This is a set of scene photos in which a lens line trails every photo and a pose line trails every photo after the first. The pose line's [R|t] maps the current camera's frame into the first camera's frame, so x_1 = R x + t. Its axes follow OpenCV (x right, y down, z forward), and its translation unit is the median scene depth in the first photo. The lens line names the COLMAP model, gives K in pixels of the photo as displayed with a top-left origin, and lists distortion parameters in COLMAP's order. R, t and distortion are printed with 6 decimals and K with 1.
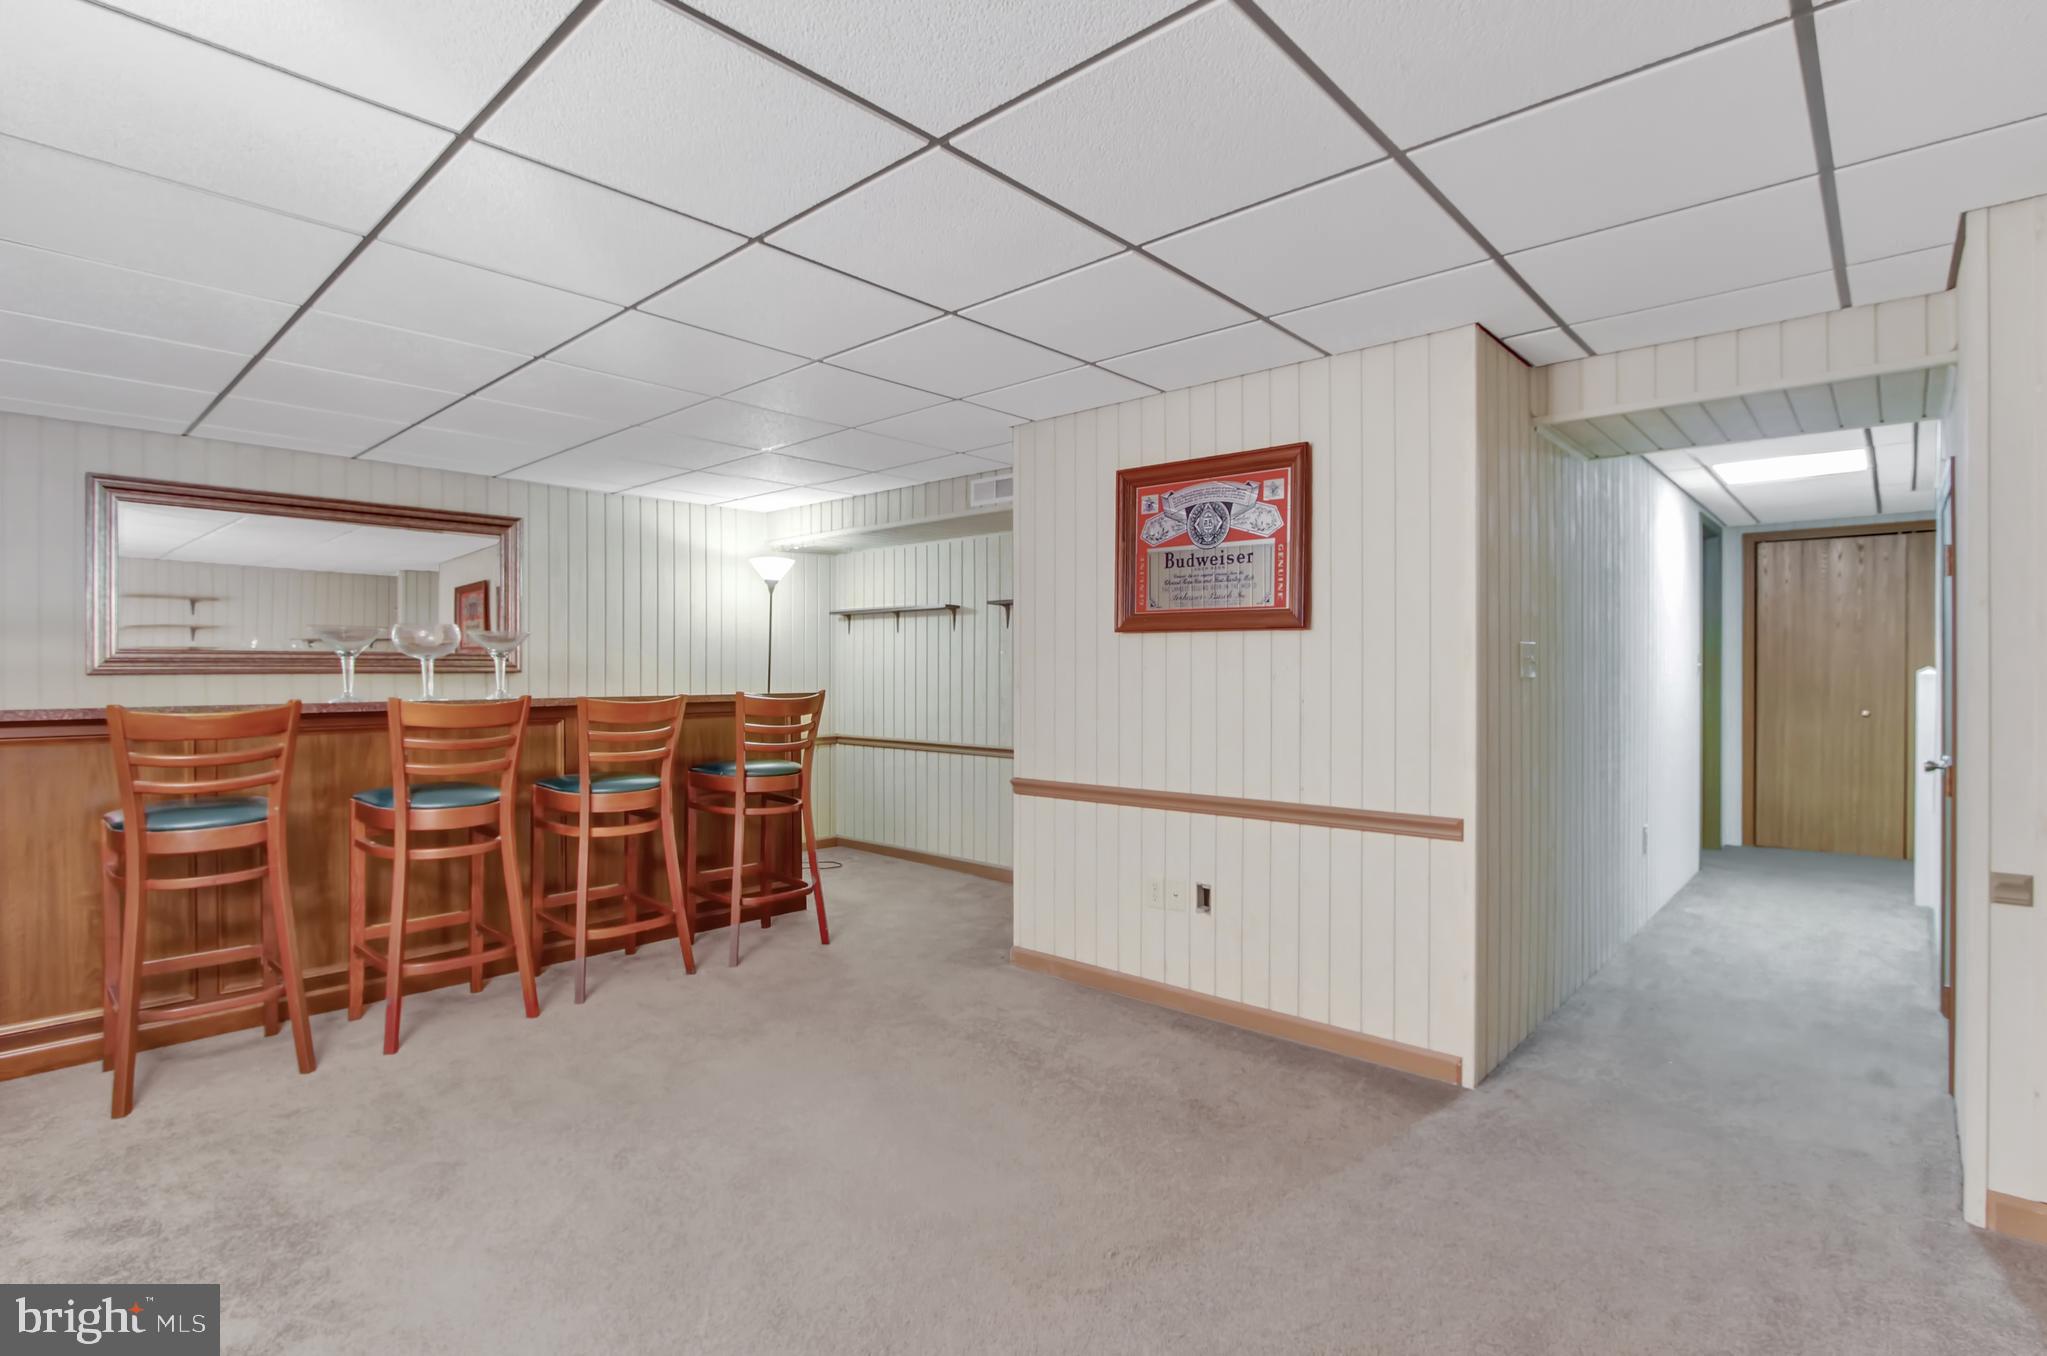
lens RADIAL K [[971.6, 0, 1019.7], [0, 971.6, 676.6], [0, 0, 1]] dist [-0.024003, 0.002216]
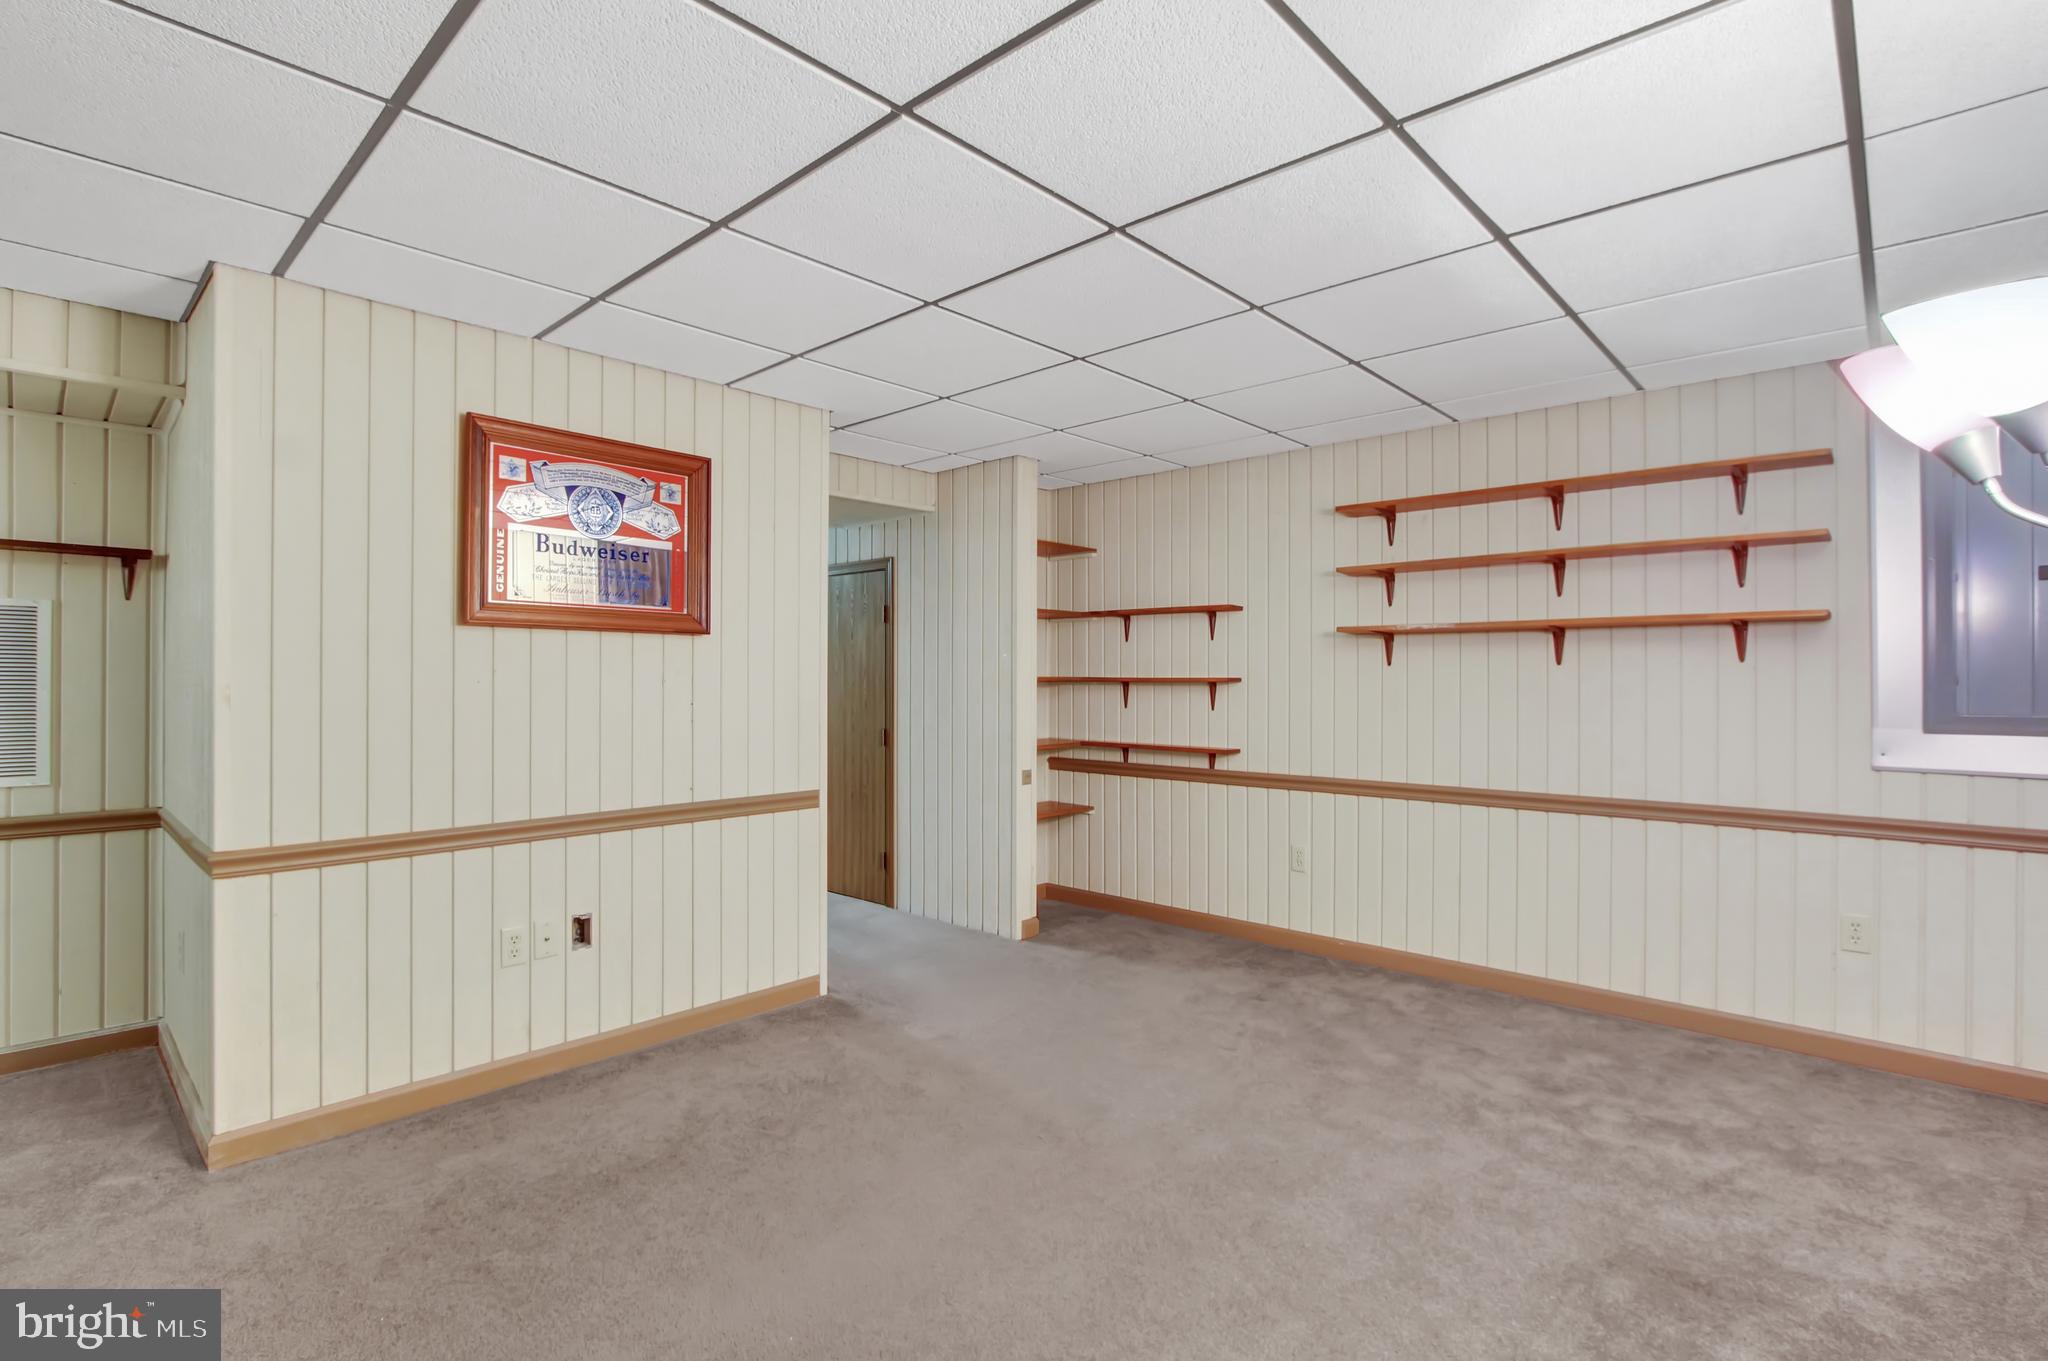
lens RADIAL K [[972.1, 0, 1019.5], [0, 972.1, 671.9], [0, 0, 1]] dist [-0.024003, 0.002216]
pose [[0.019173, -0.002846, 0.999812, -0.717755], [-0.003005, 0.999991, 0.002904, -0.012680], [-0.999812, -0.003060, 0.019165, 0.610196]]
